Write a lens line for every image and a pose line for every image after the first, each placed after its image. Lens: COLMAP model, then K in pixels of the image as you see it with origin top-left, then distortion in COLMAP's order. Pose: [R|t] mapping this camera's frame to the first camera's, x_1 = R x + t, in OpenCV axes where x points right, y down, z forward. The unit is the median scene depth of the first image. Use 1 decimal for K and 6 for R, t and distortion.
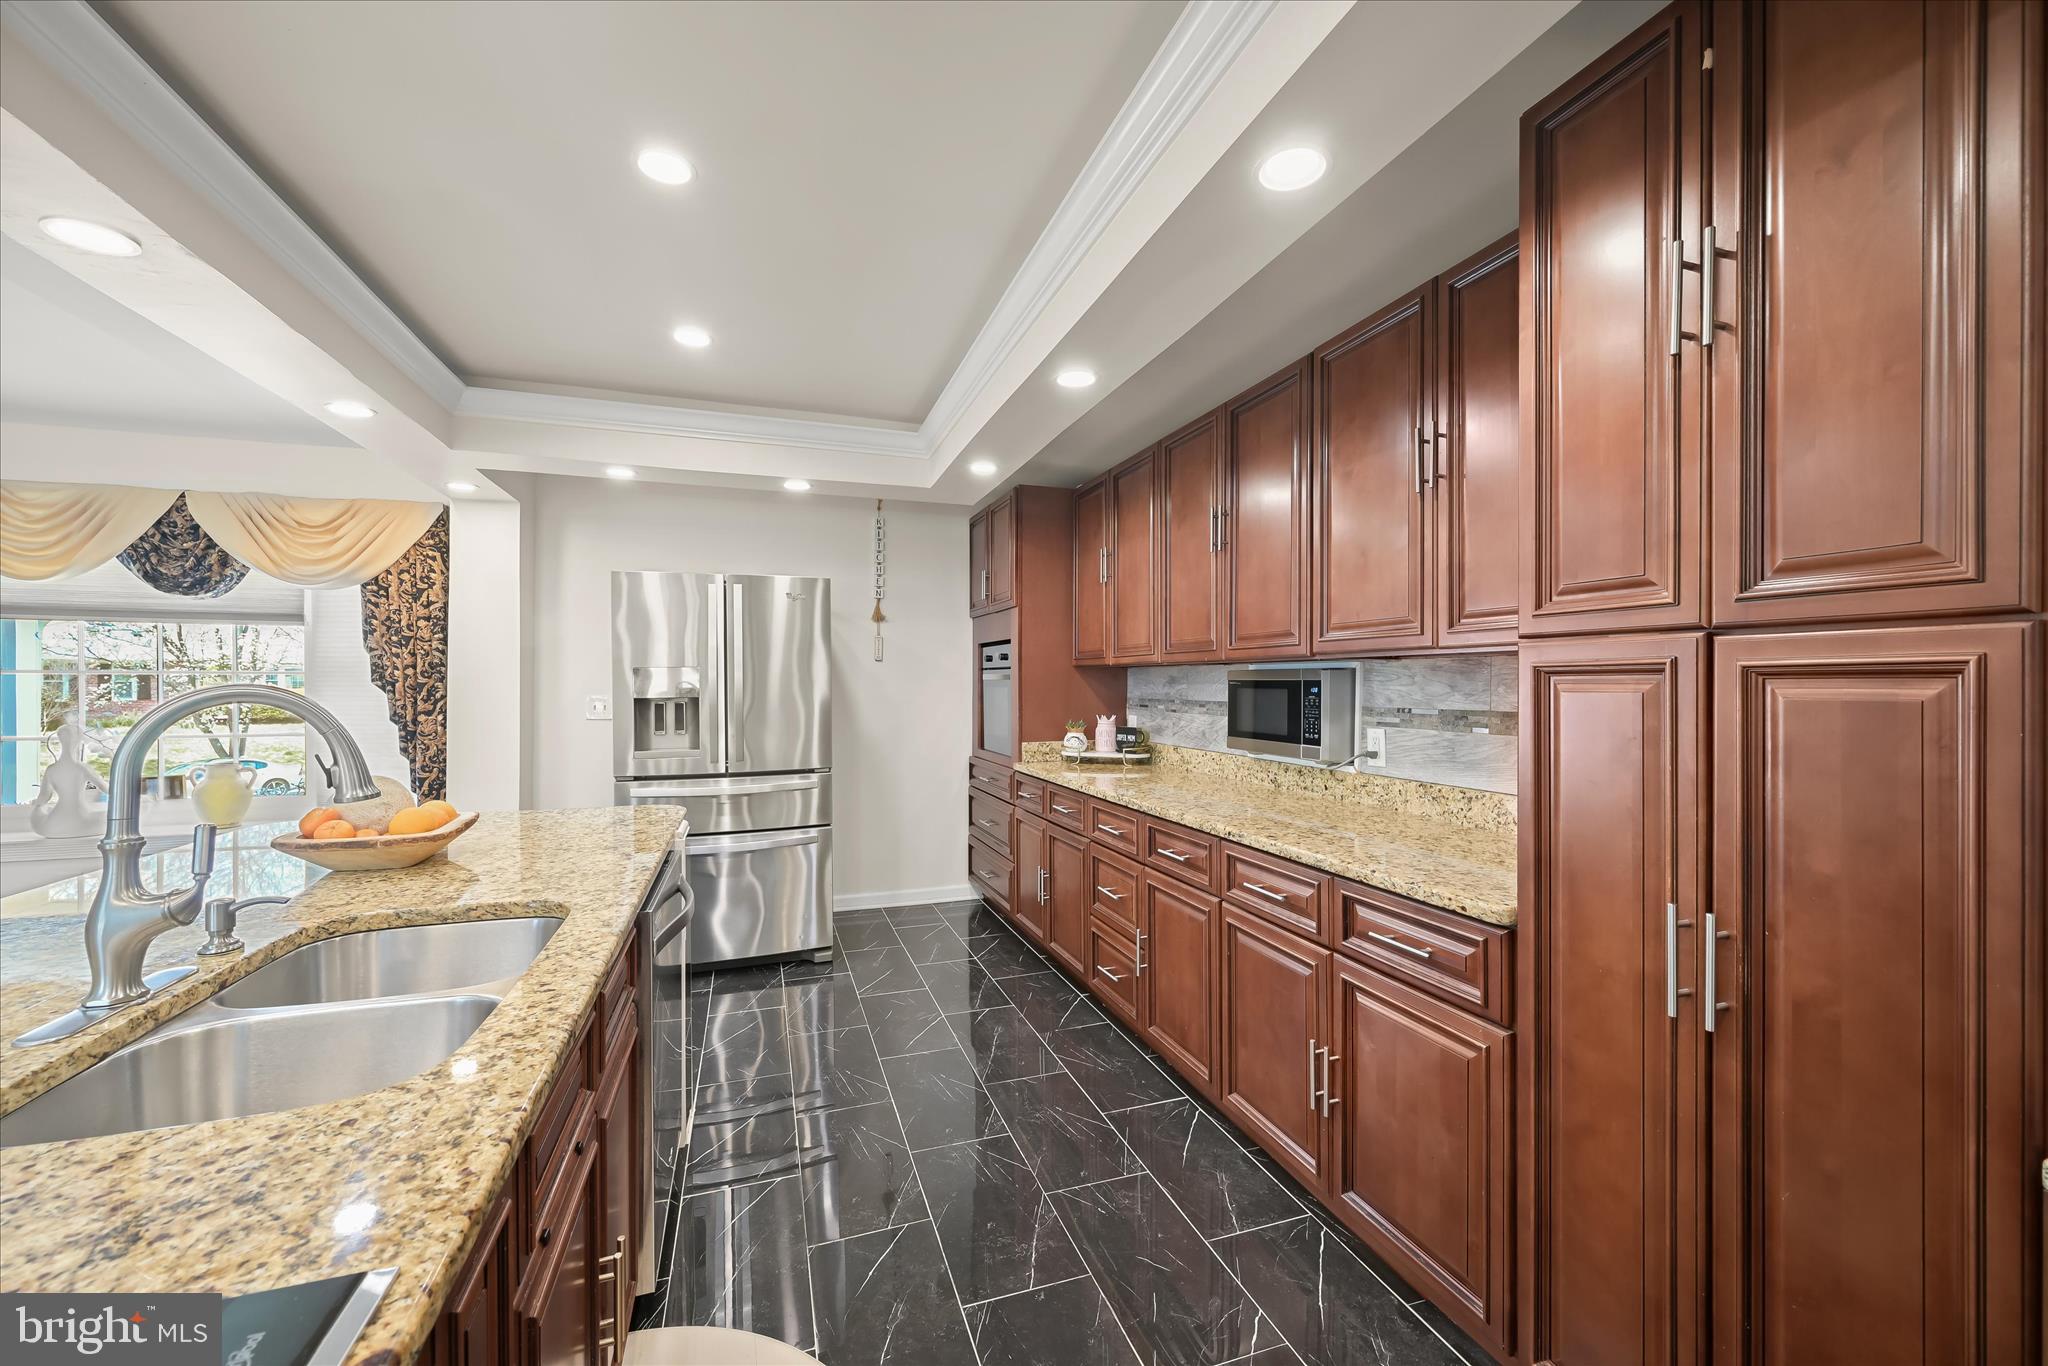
lens RADIAL K [[804.6, 0, 1024.0], [0, 804.6, 683.0], [0, 0, 1]] dist [-0.001475, -0.000025]
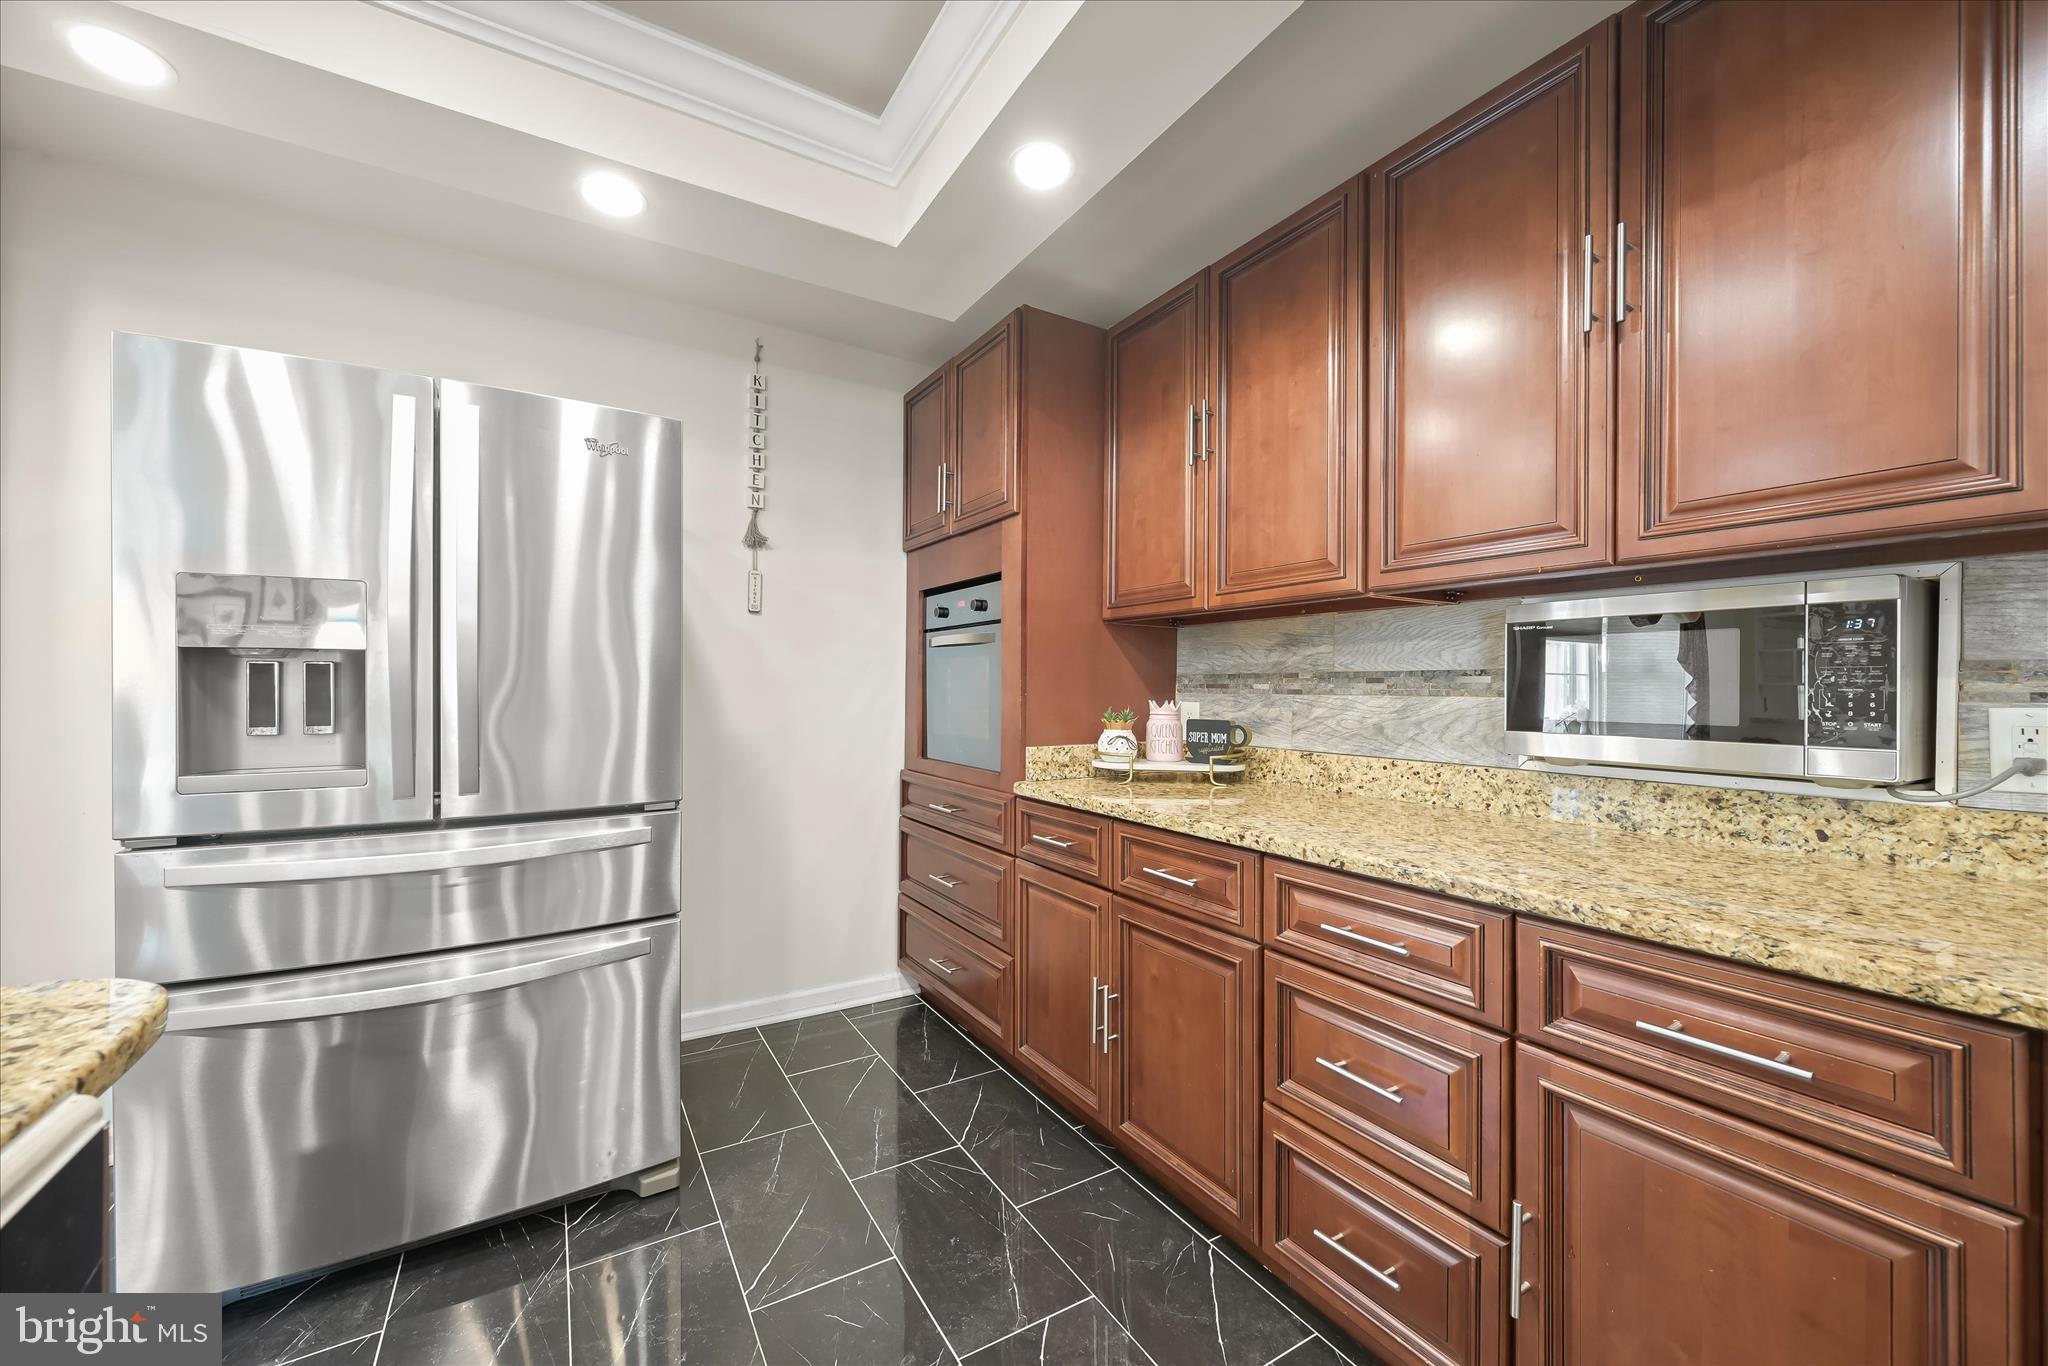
lens RADIAL K [[804.6, 0, 1024.0], [0, 804.6, 683.0], [0, 0, 1]] dist [-0.001475, -0.000025]
pose [[0.979078, 0.008287, 0.203317, -0.126129], [-0.007085, 0.999953, -0.006638, 0.032609], [-0.203363, 0.005059, 0.979090, 0.444999]]
